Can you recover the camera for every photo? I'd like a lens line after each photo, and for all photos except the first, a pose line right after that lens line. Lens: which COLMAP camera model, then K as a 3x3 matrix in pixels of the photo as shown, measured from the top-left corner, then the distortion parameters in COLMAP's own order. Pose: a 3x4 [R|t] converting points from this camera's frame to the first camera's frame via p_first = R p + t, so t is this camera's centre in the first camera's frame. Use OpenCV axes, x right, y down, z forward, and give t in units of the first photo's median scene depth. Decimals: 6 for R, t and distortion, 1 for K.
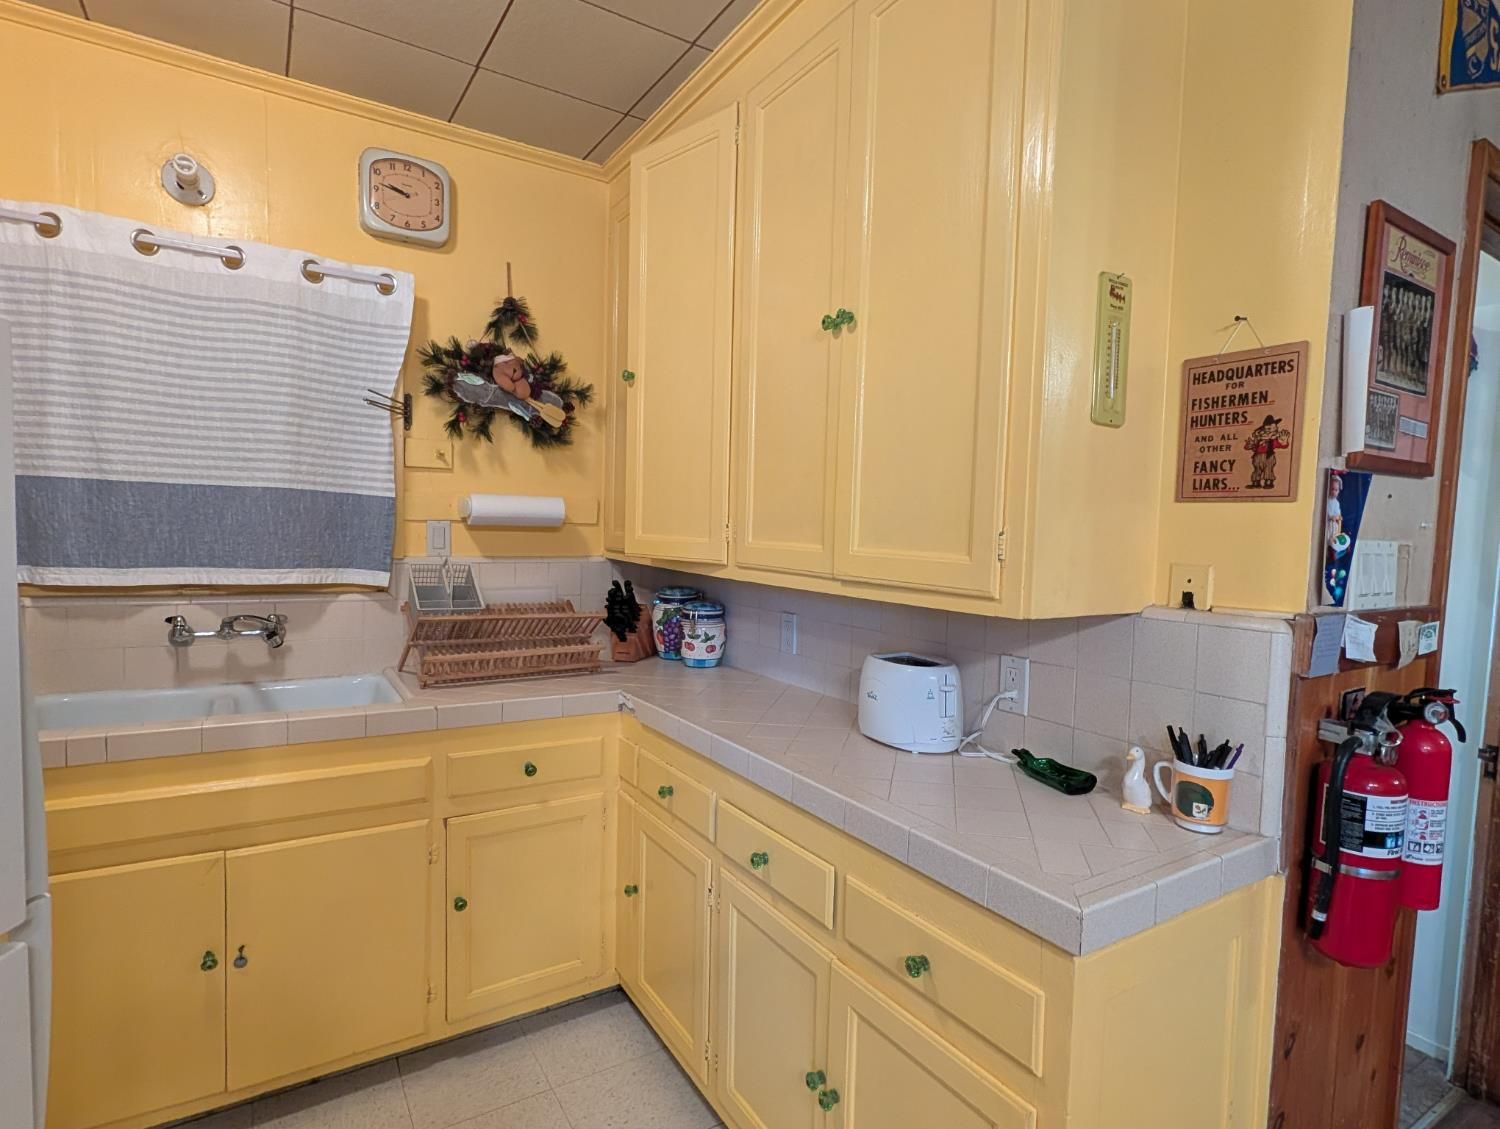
lens RADIAL K [[788.3, 0, 759.4], [0, 788.3, 578.8], [0, 0, 1]] dist [-0.001208, 0.001067]
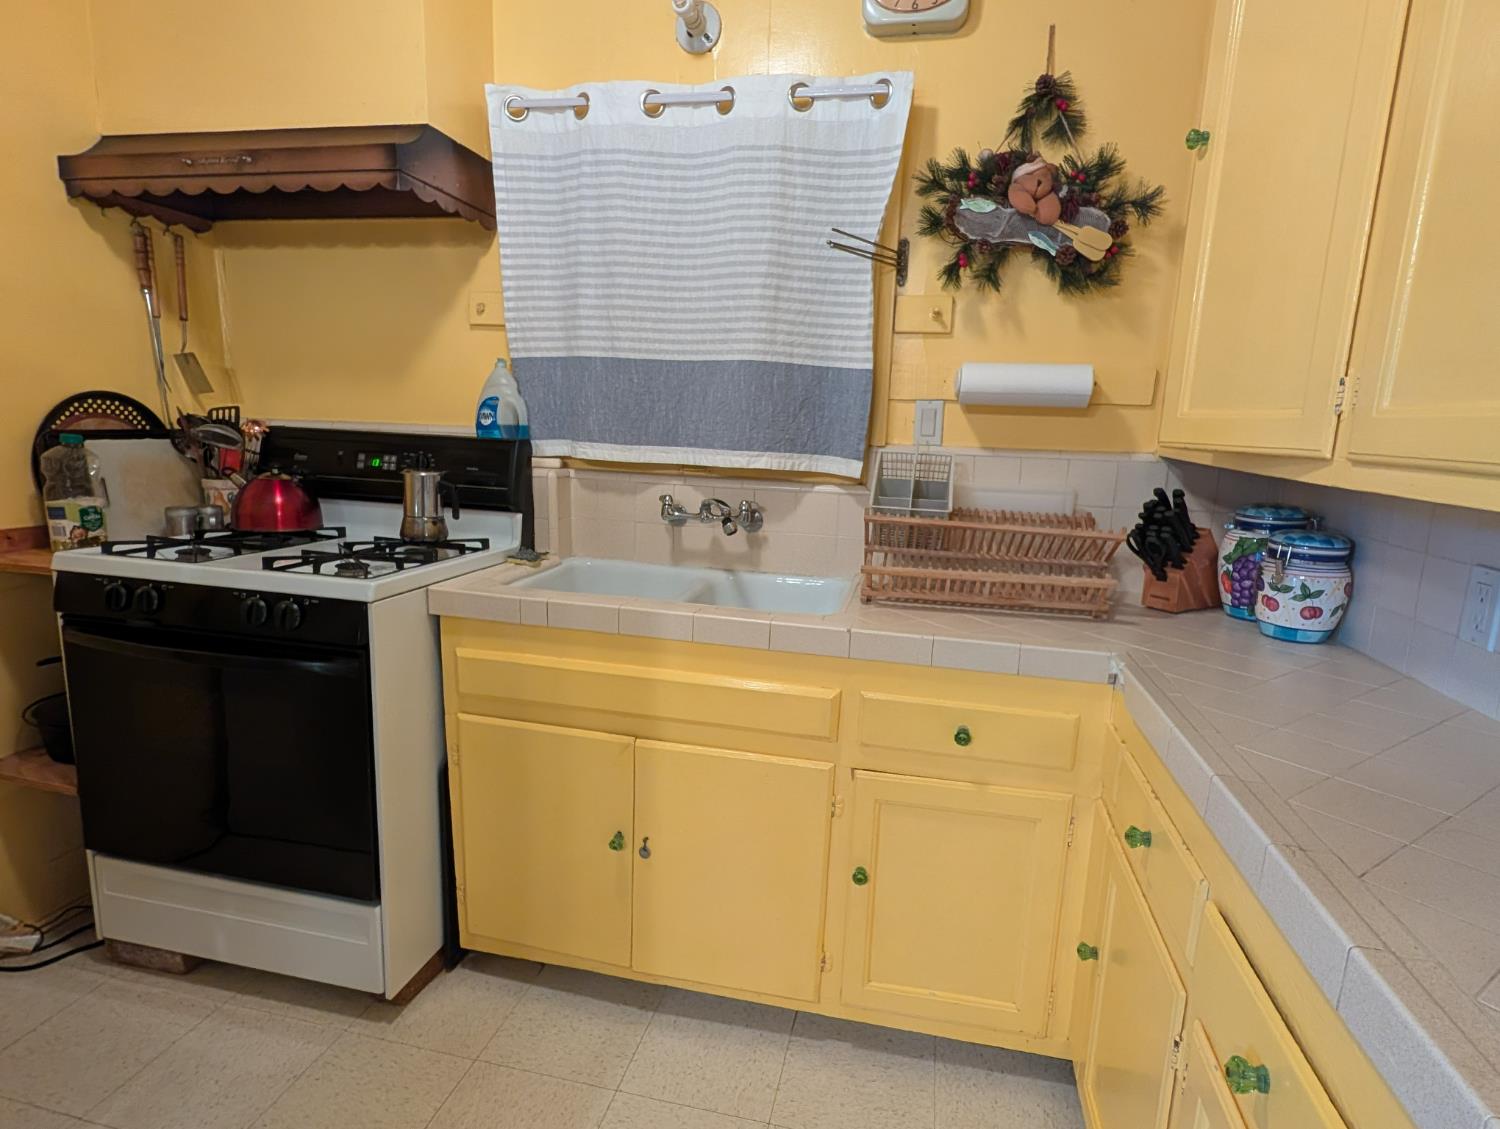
lens RADIAL K [[788.3, 0, 764.7], [0, 788.3, 579.8], [0, 0, 1]] dist [-0.001208, 0.001067]
pose [[0.714856, 0.133914, -0.686330, 0.054710], [-0.061990, 0.989763, 0.128552, 0.016396], [0.696519, -0.049350, 0.715839, 0.340565]]
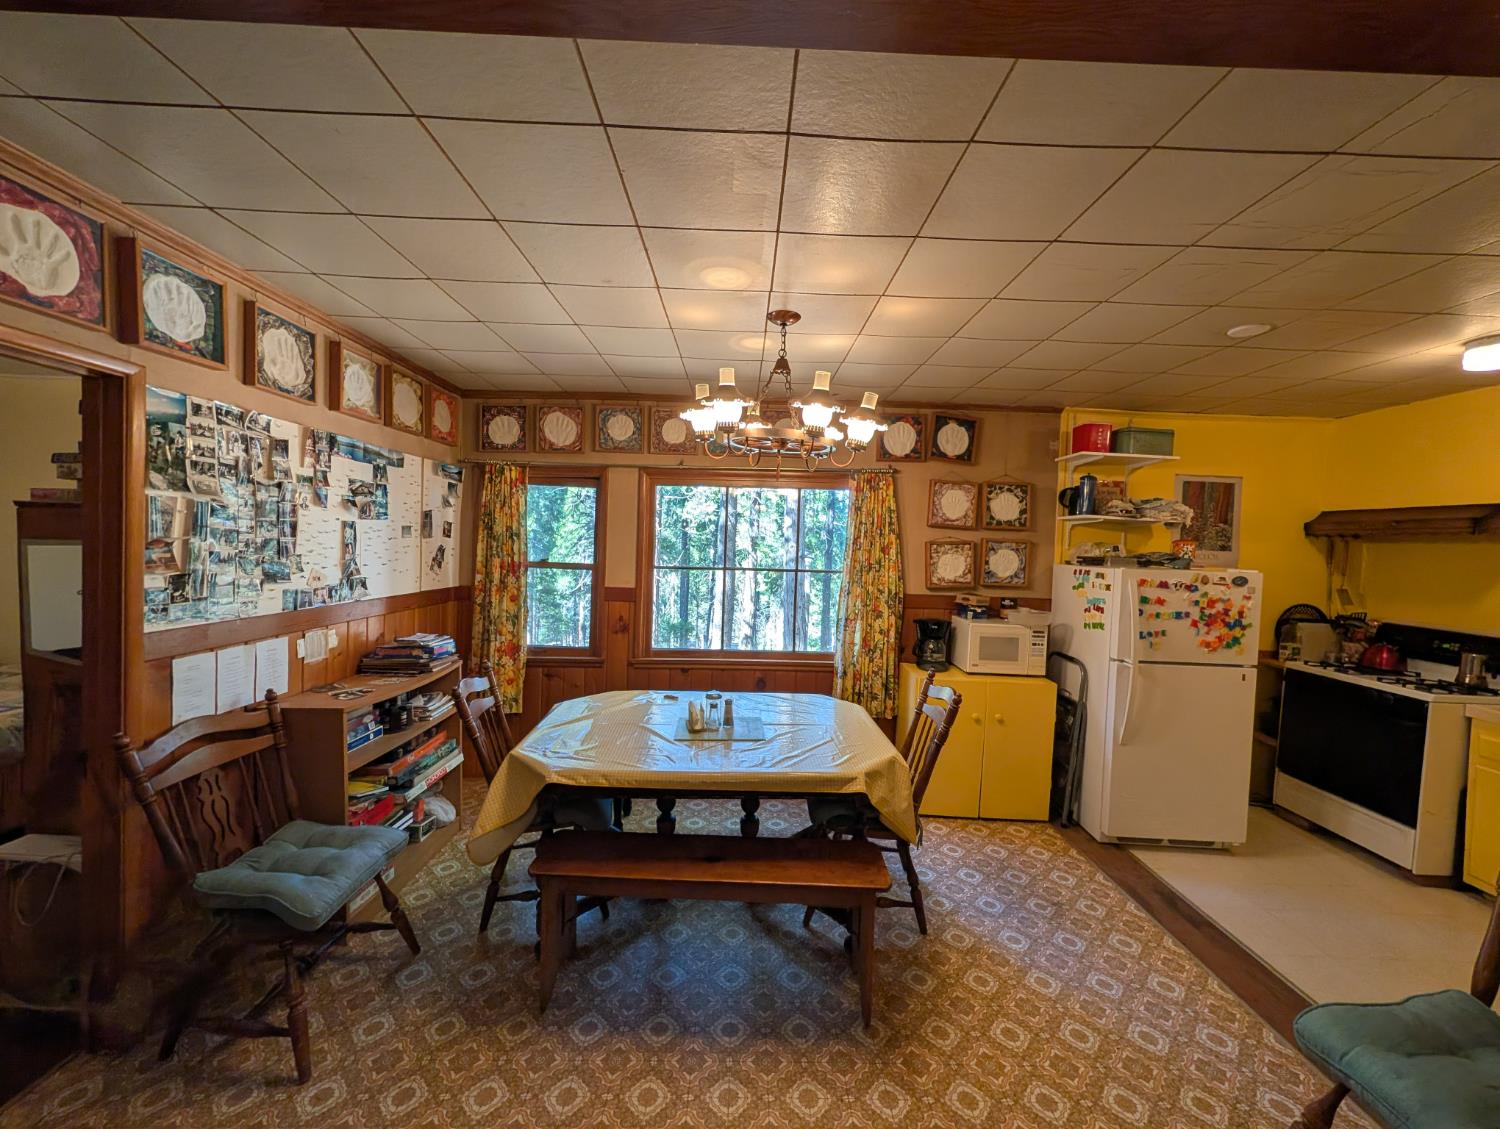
lens RADIAL K [[574.7, 0, 748.1], [0, 574.7, 561.1], [0, 0, 1]] dist [-0.001915, 0.000761]
pose [[-0.528783, -0.020756, -0.848503, 1.264347], [-0.107595, 0.993275, 0.042756, -0.059204], [0.841910, 0.113903, -0.527460, -0.058667]]
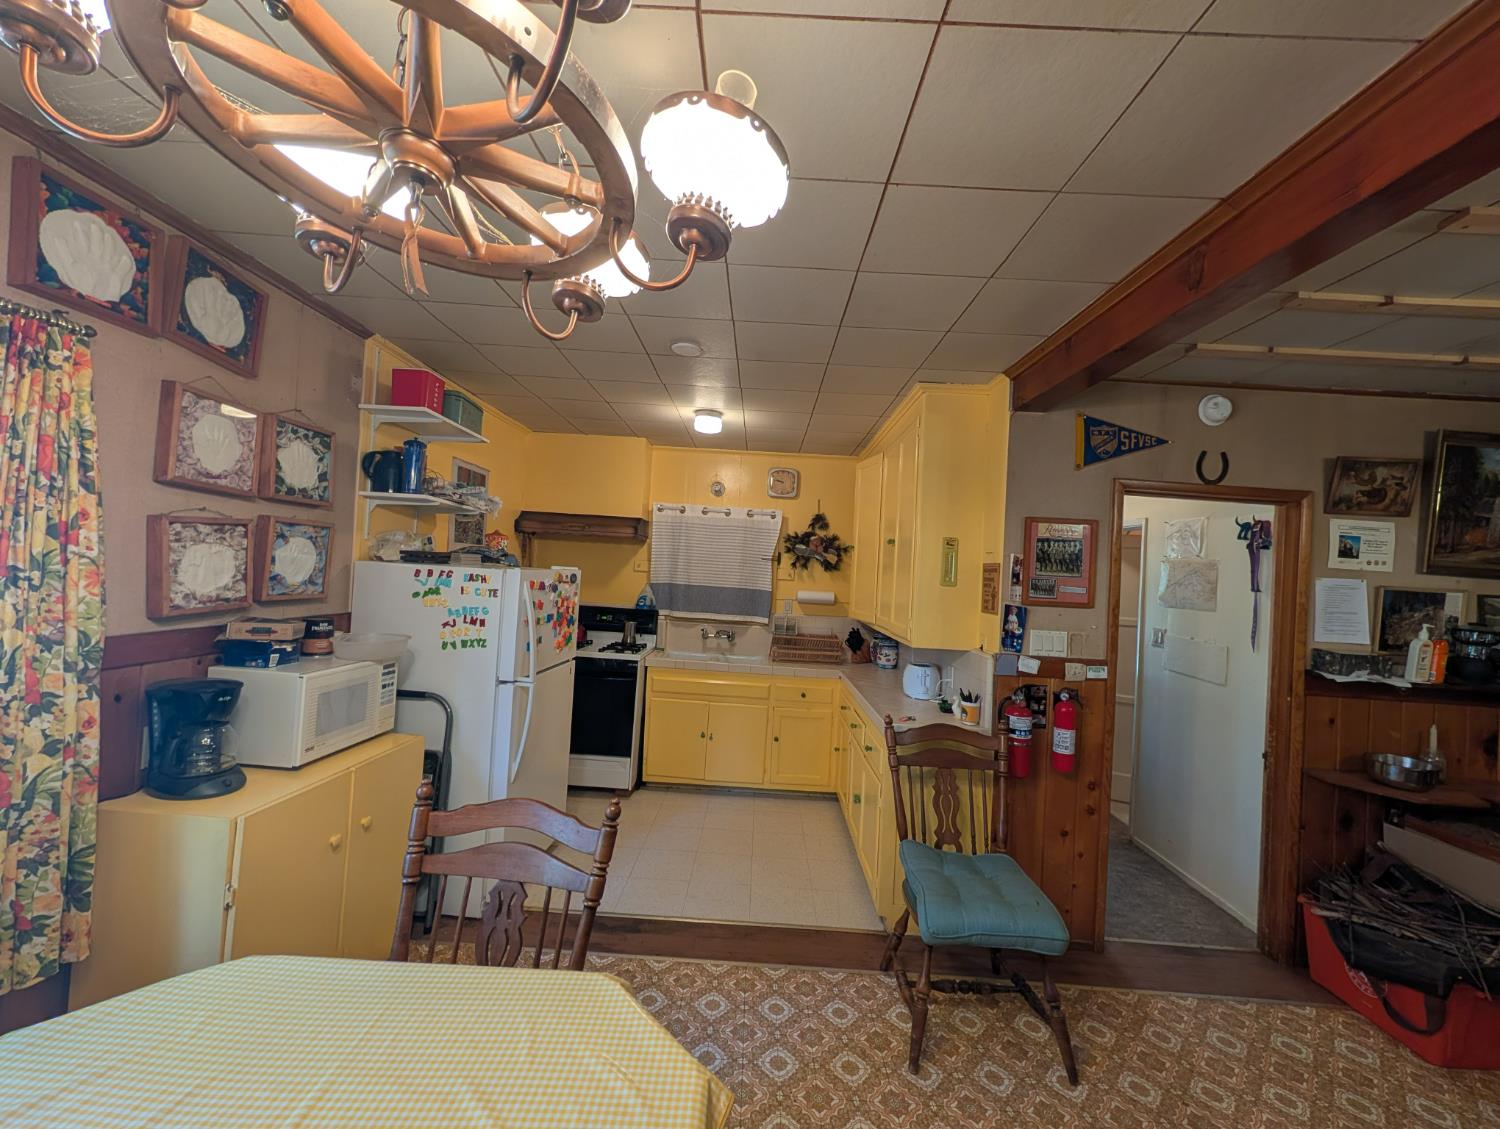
lens RADIAL K [[574.7, 0, 753.4], [0, 574.7, 560.6], [0, 0, 1]] dist [-0.001915, 0.000761]
pose [[0.837983, 0.007468, -0.545646, 0.603421], [-0.068493, 0.993438, -0.091591, -0.023294], [0.541381, 0.114124, 0.832996, -0.745776]]
